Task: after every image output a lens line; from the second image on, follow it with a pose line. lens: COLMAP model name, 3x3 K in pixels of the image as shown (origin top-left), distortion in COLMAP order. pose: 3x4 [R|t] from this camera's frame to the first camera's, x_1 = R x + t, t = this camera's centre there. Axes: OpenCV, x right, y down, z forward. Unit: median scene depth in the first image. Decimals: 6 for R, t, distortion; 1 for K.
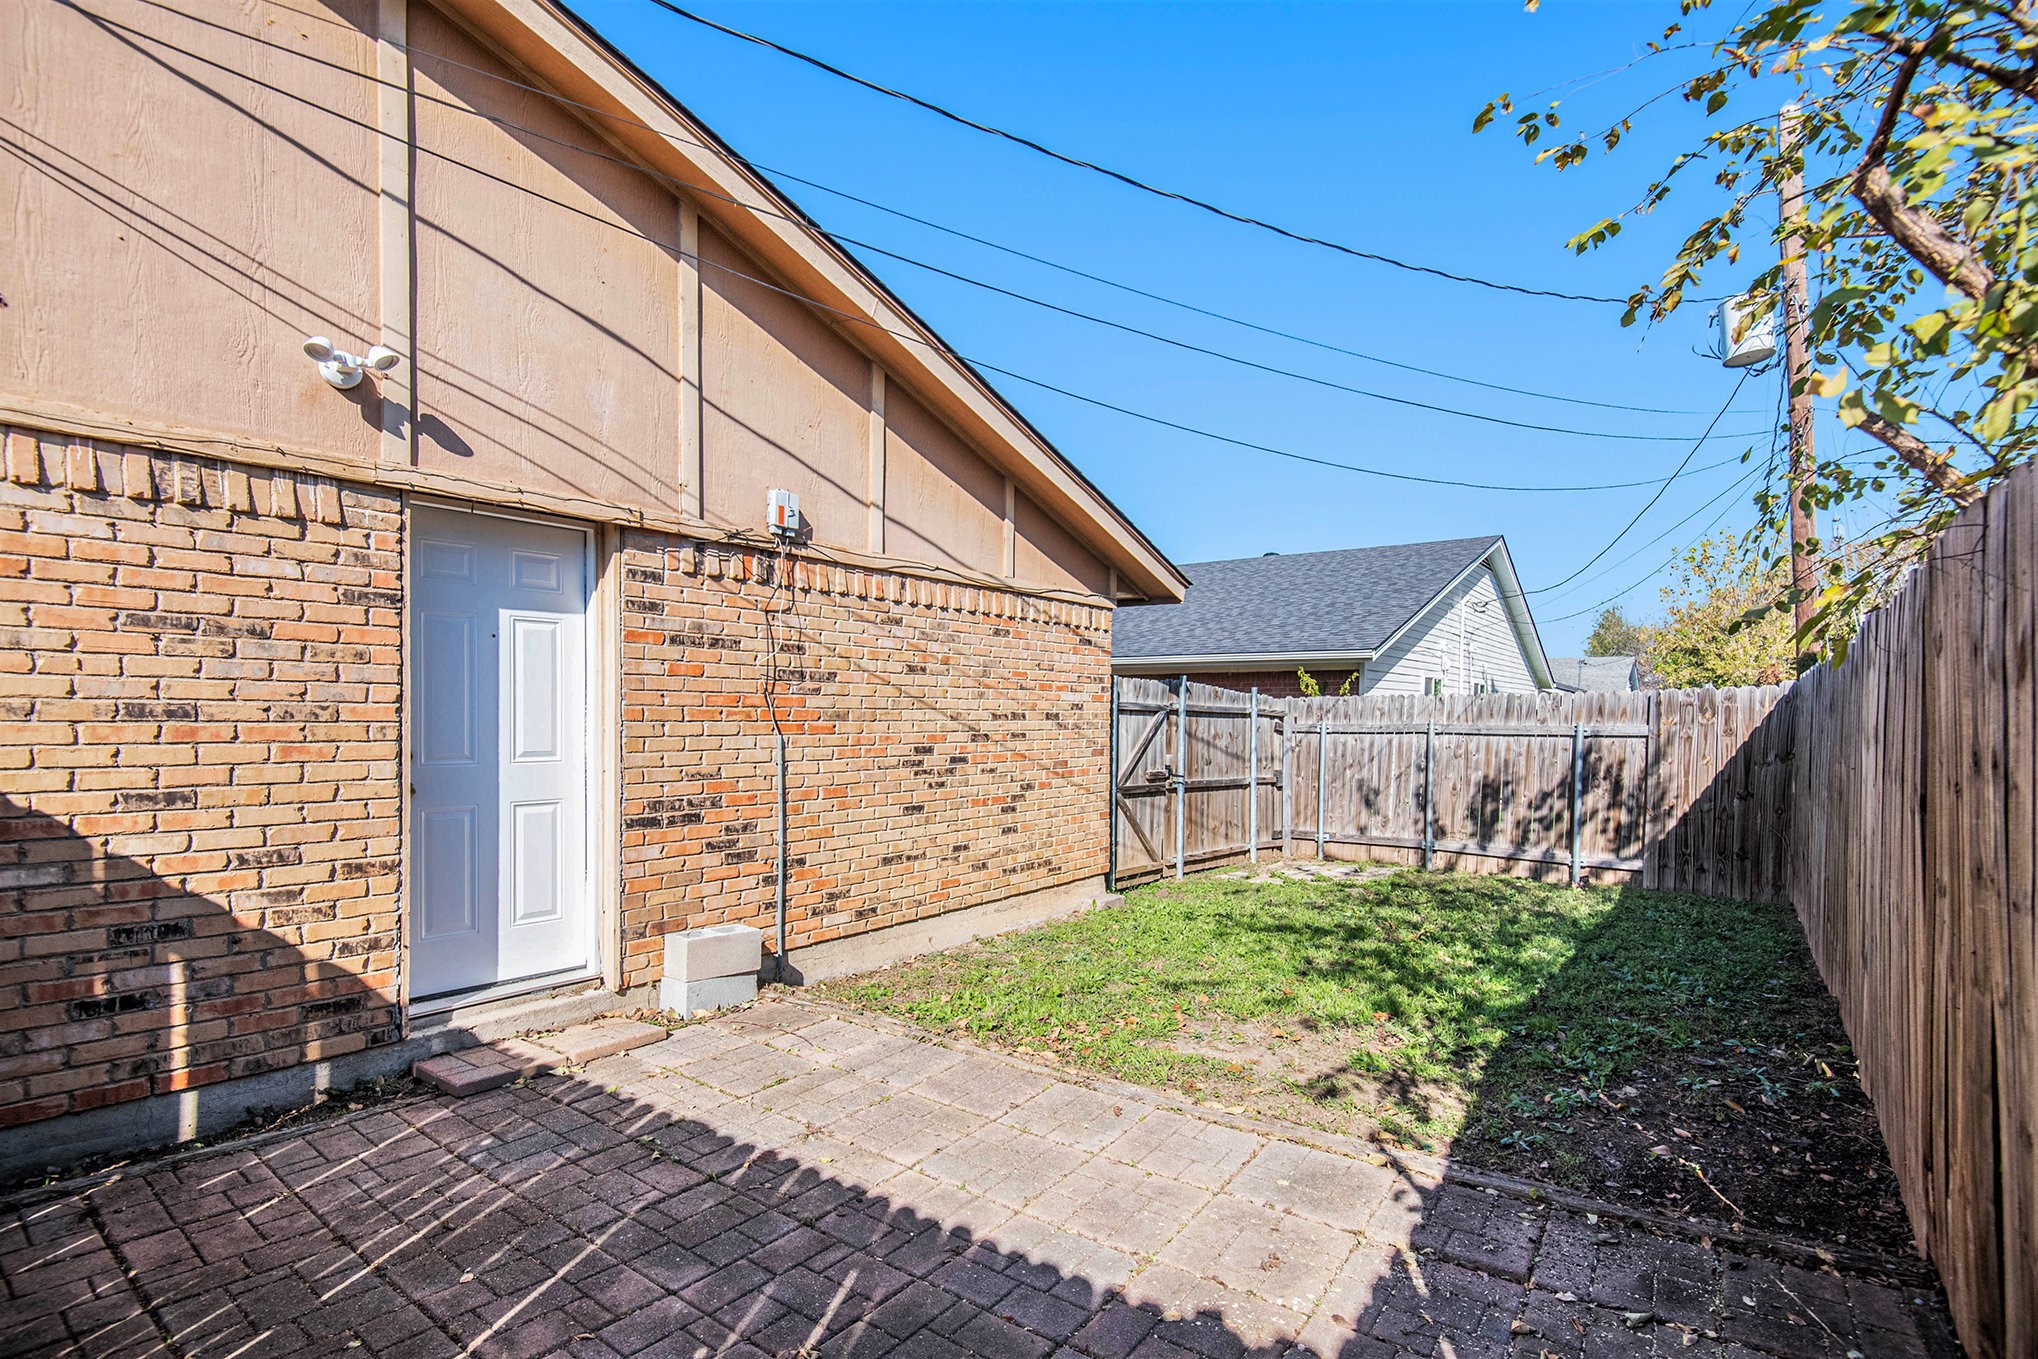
lens RADIAL K [[943.7, 0, 1016.9], [0, 943.7, 699.5], [0, 0, 1]] dist [0.027367, -0.032942]
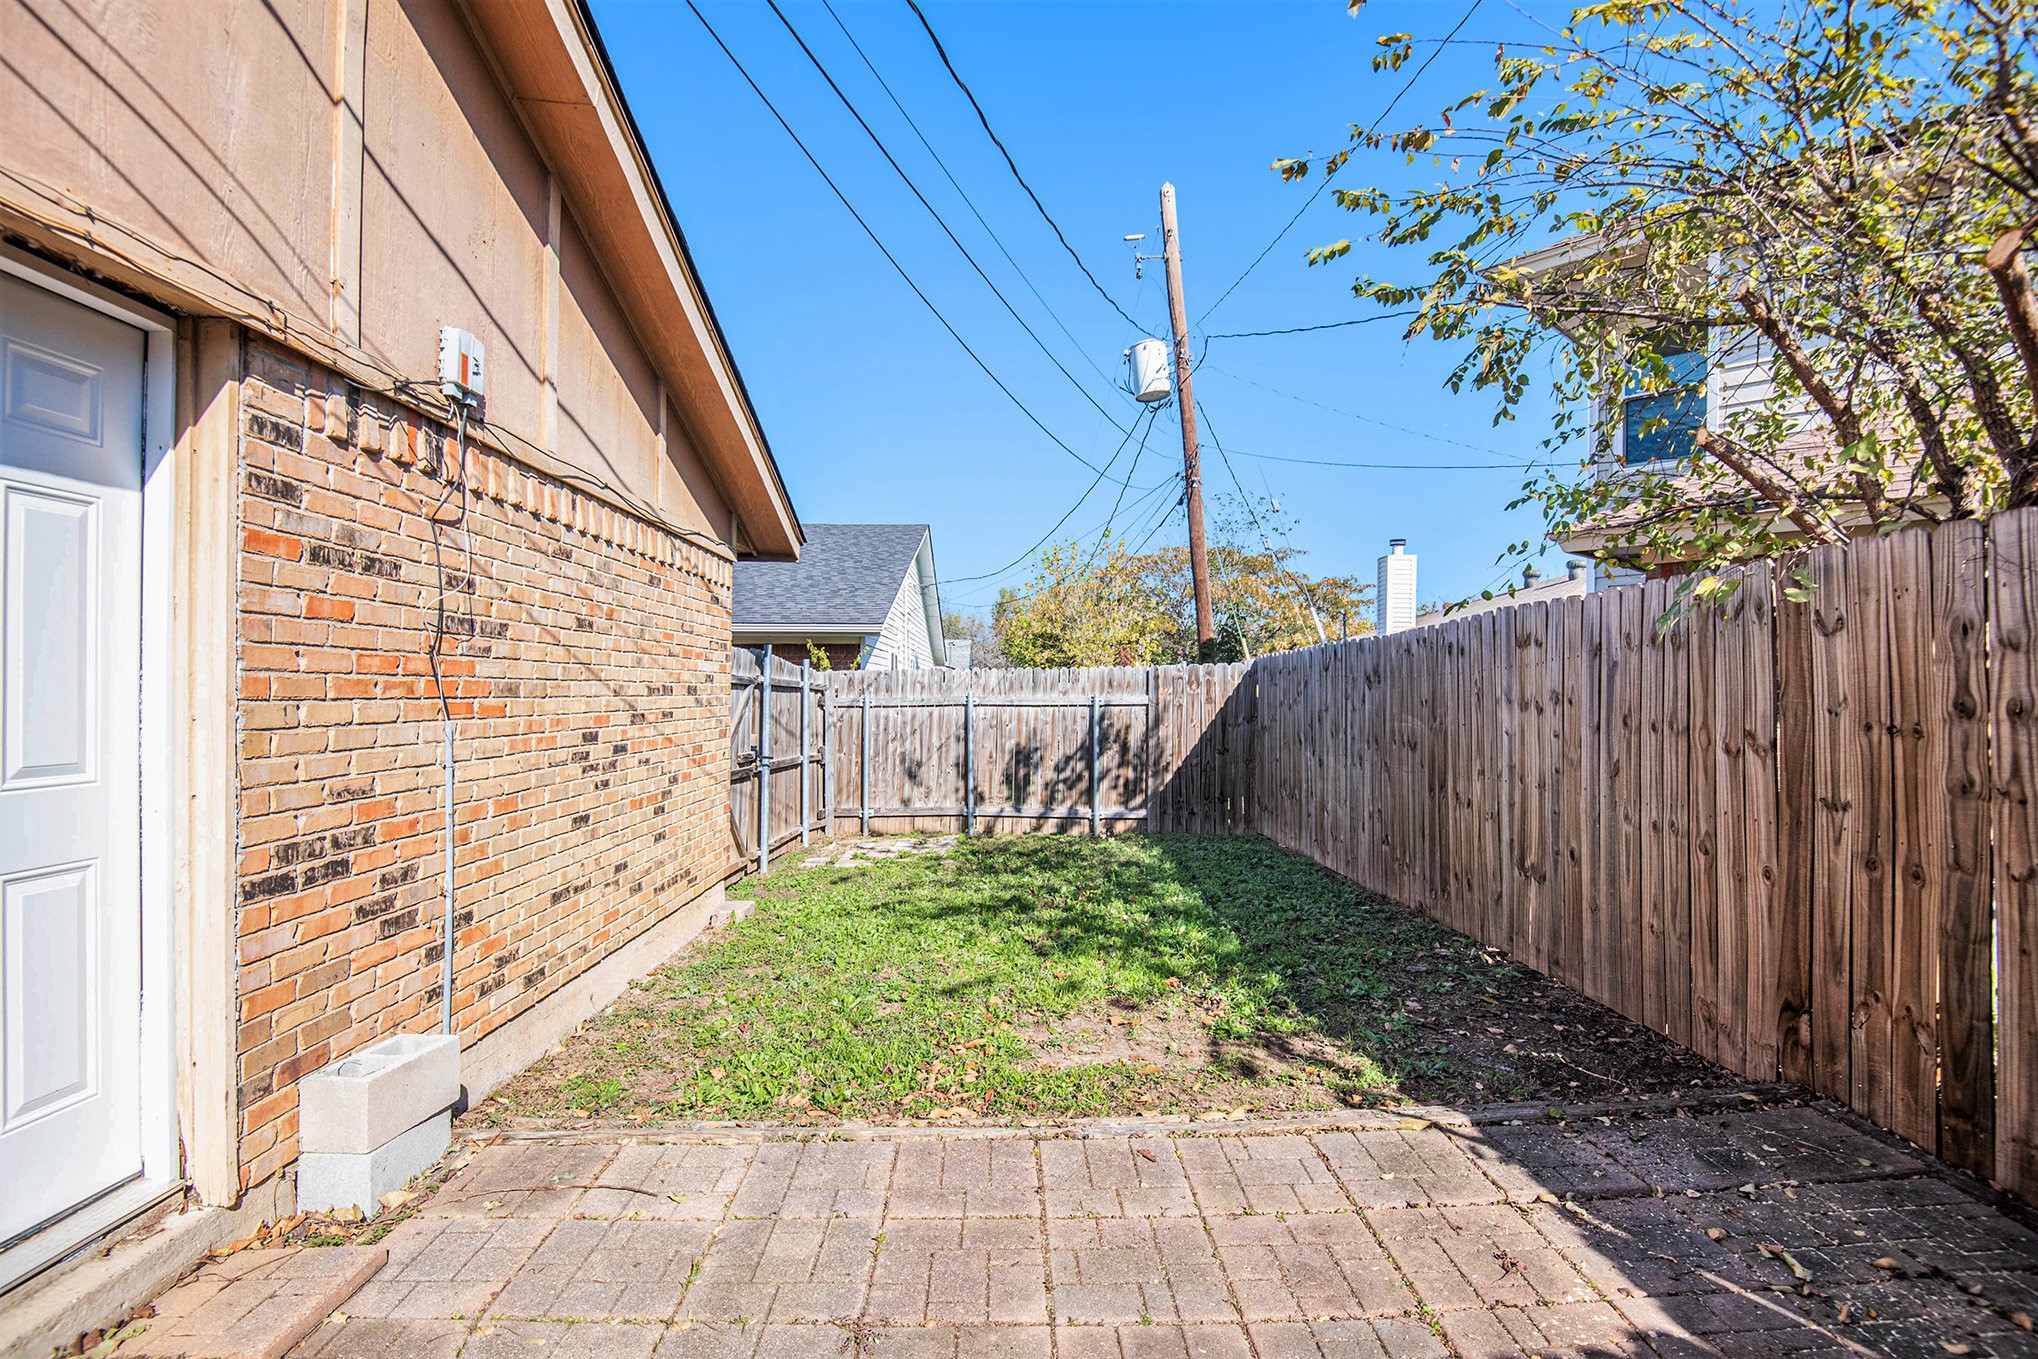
lens RADIAL K [[950.8, 0, 1025.3], [0, 950.8, 683.7], [0, 0, 1]] dist [0.015556, -0.033889]
pose [[0.793333, -0.001248, 0.608786, -0.271596], [-0.004598, 0.999957, 0.008042, 0.005252], [-0.608770, -0.009179, 0.793294, 0.218378]]
